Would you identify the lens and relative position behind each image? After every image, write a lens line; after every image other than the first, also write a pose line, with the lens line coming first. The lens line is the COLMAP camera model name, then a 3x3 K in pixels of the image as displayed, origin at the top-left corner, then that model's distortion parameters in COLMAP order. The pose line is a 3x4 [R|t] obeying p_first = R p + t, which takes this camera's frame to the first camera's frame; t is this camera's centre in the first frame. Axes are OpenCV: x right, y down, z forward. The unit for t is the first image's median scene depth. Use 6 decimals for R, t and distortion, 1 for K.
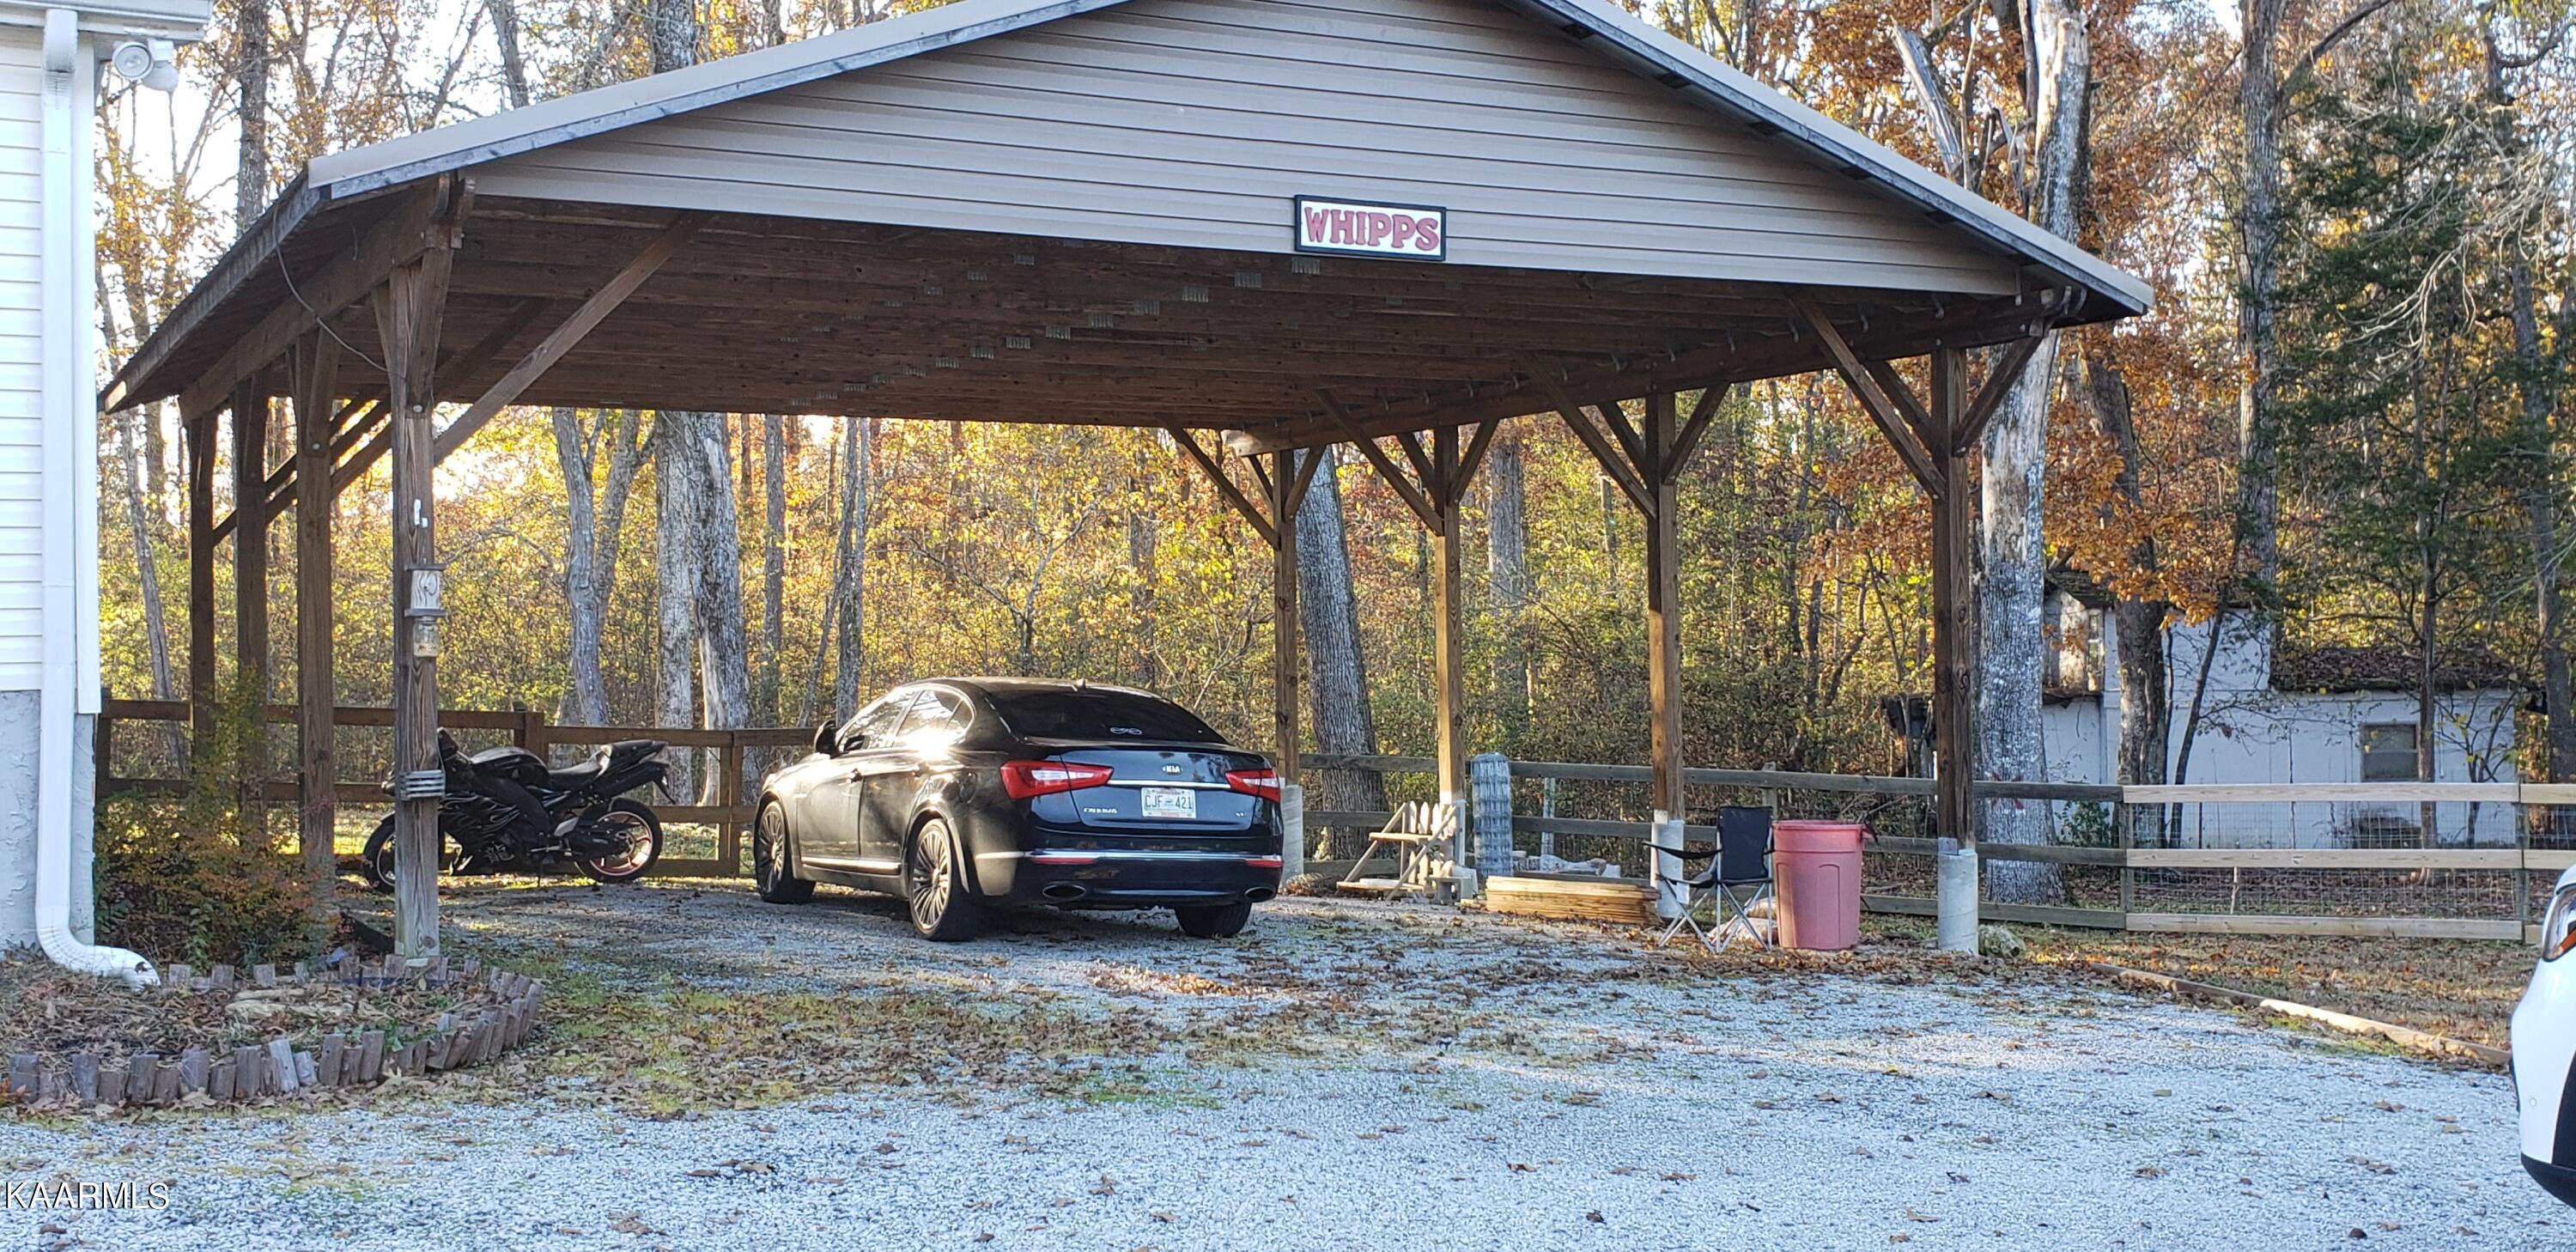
lens RADIAL K [[2788.4, 0, 1354.9], [0, 2788.4, 628.5], [0, 0, 1]] dist [0.003737, 0.194305]
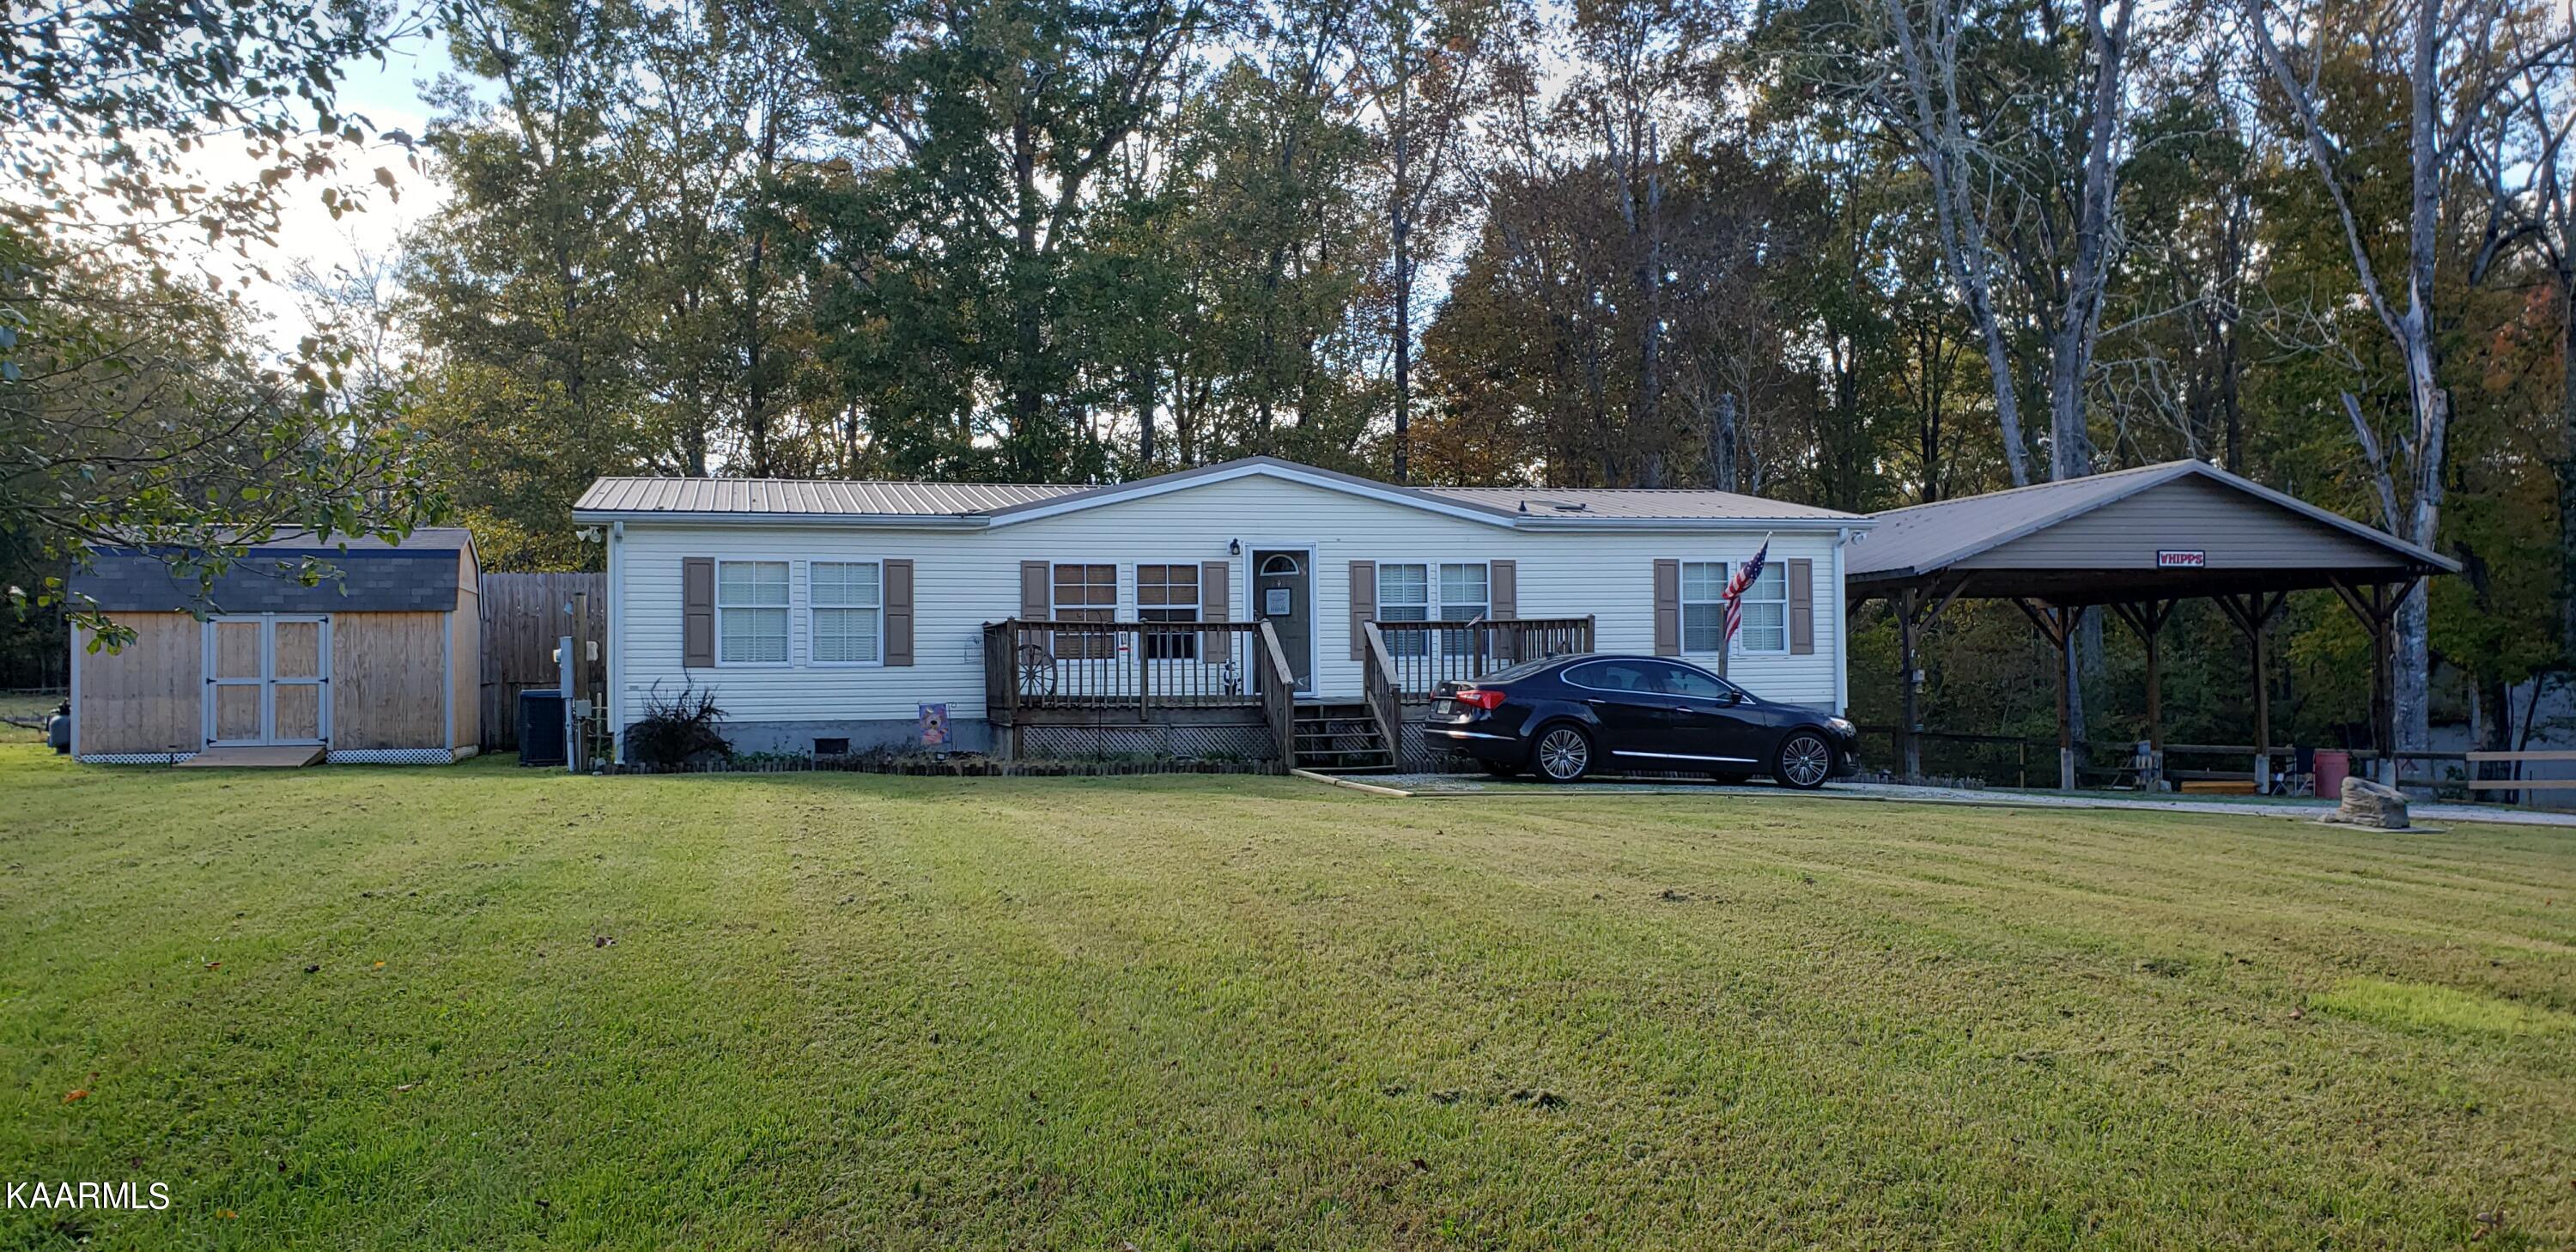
lens RADIAL K [[2130.5, 0, 1288.0], [0, 2130.5, 626.0], [0, 0, 1]] dist [0.040040, 0.003990]
pose [[0.968428, -0.008188, -0.249161, -0.314494], [0.001659, 0.999650, -0.026404, -0.002727], [0.249290, 0.025157, 0.968102, -1.377944]]
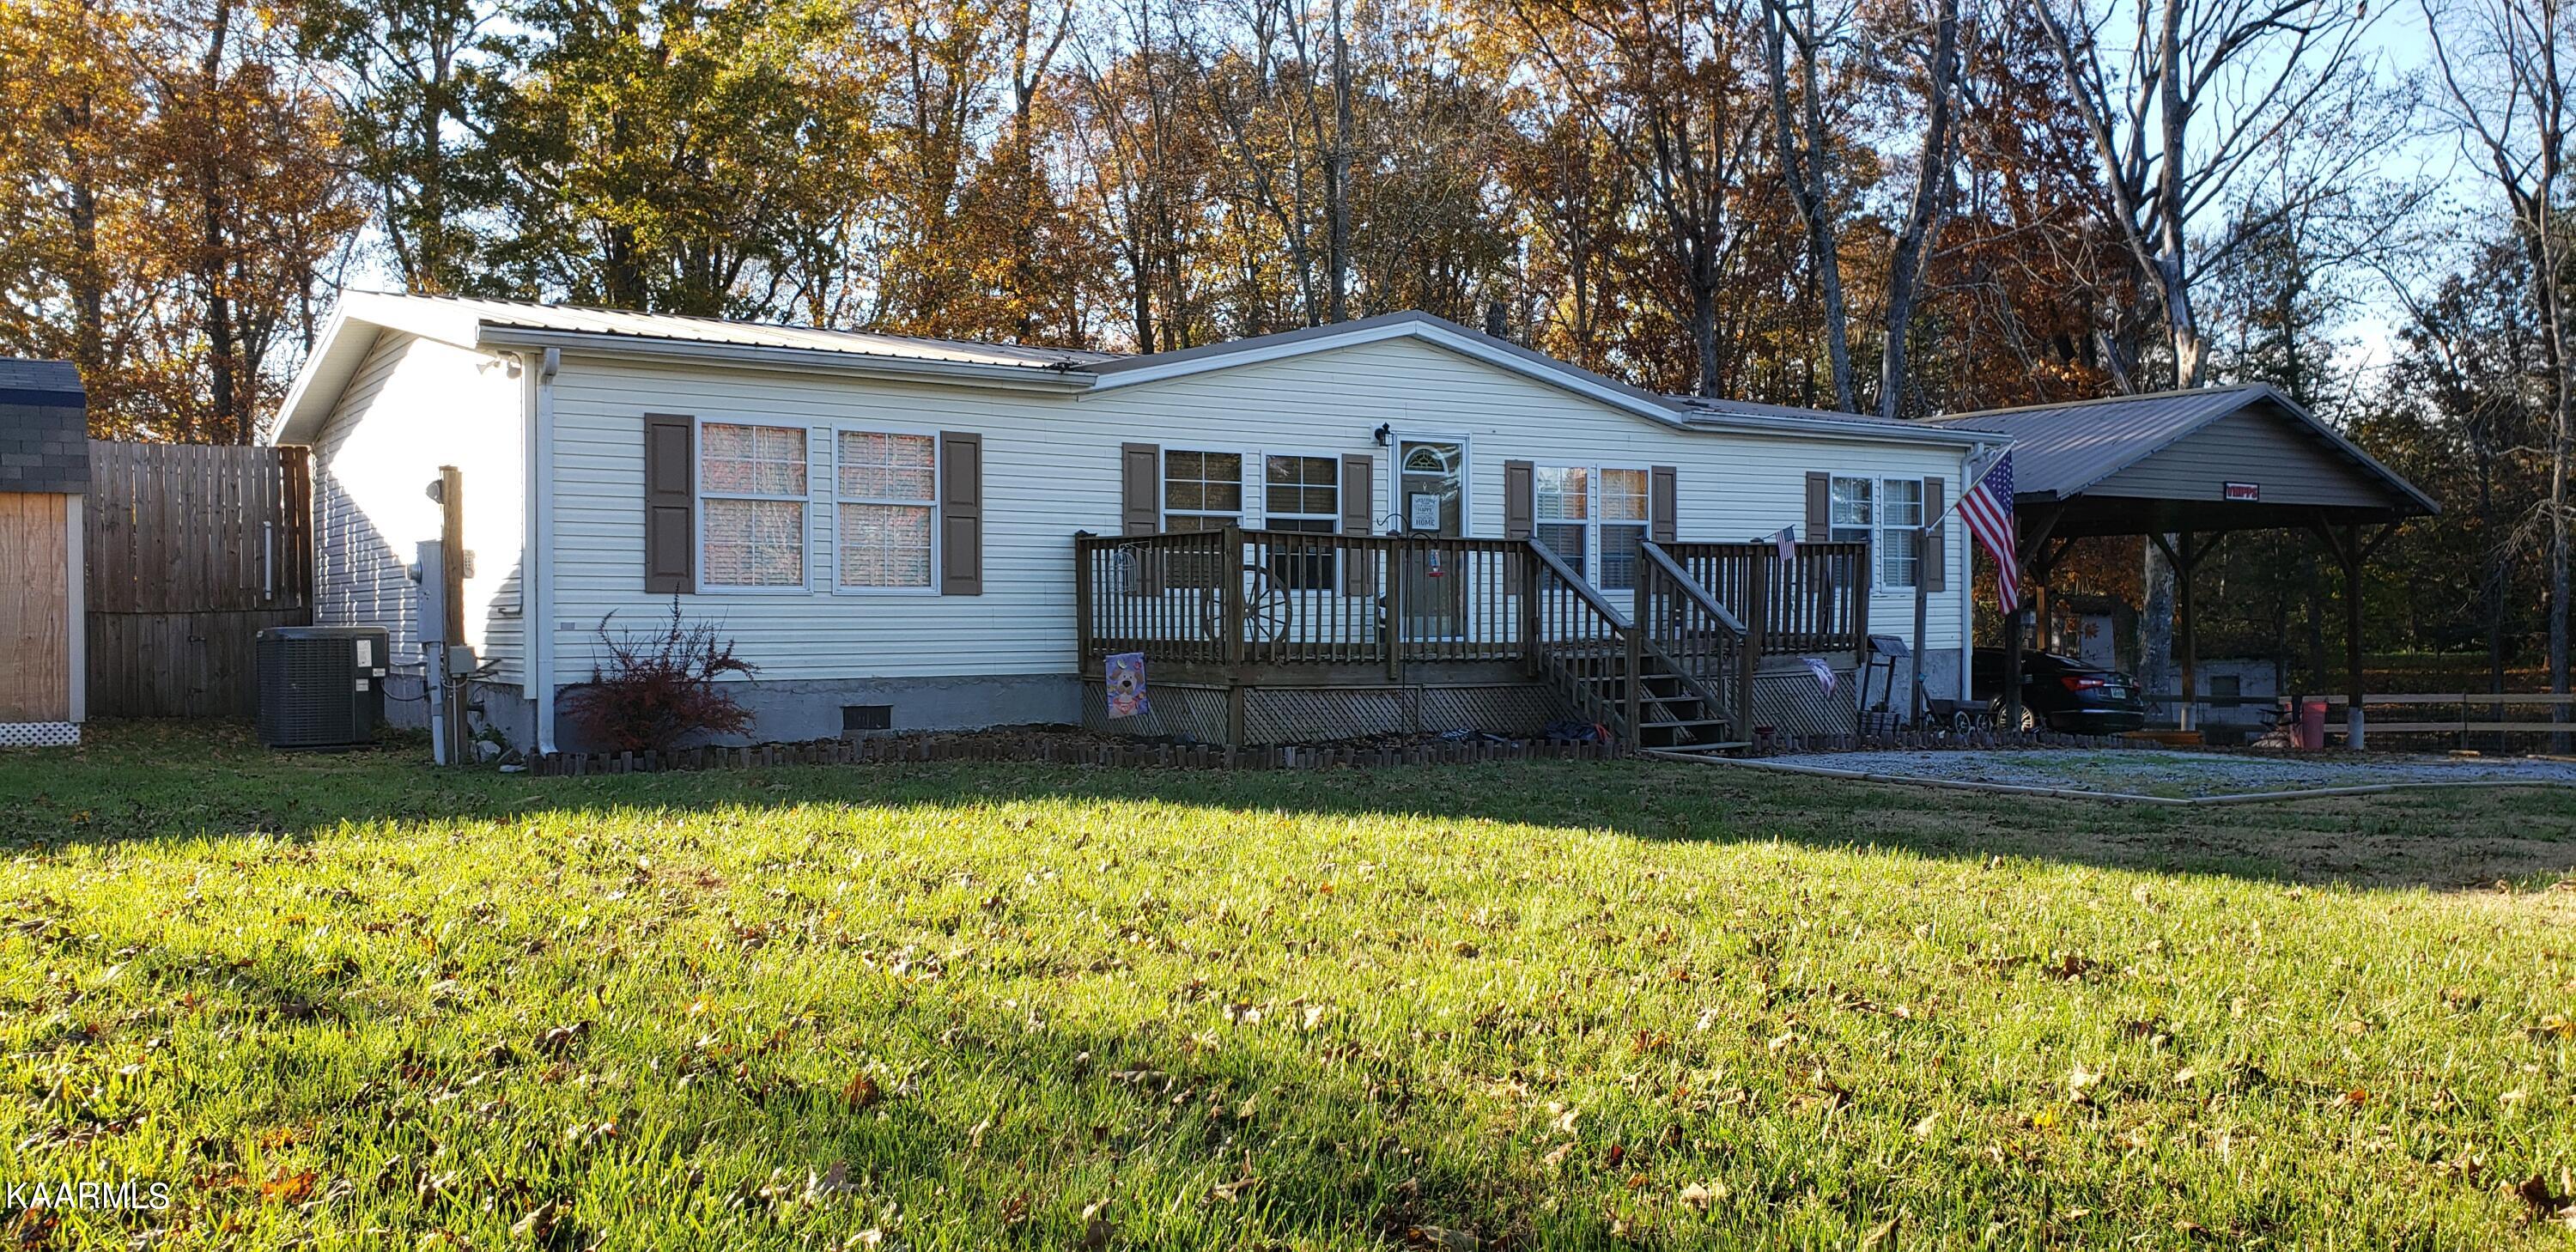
lens RADIAL K [[2130.5, 0, 1288.0], [0, 2130.5, 626.0], [0, 0, 1]] dist [0.040040, 0.003990]
pose [[0.995845, 0.006767, 0.090811, -0.995753], [-0.006977, 0.999974, 0.001994, -0.003420], [-0.090795, -0.002619, 0.995866, -0.917890]]
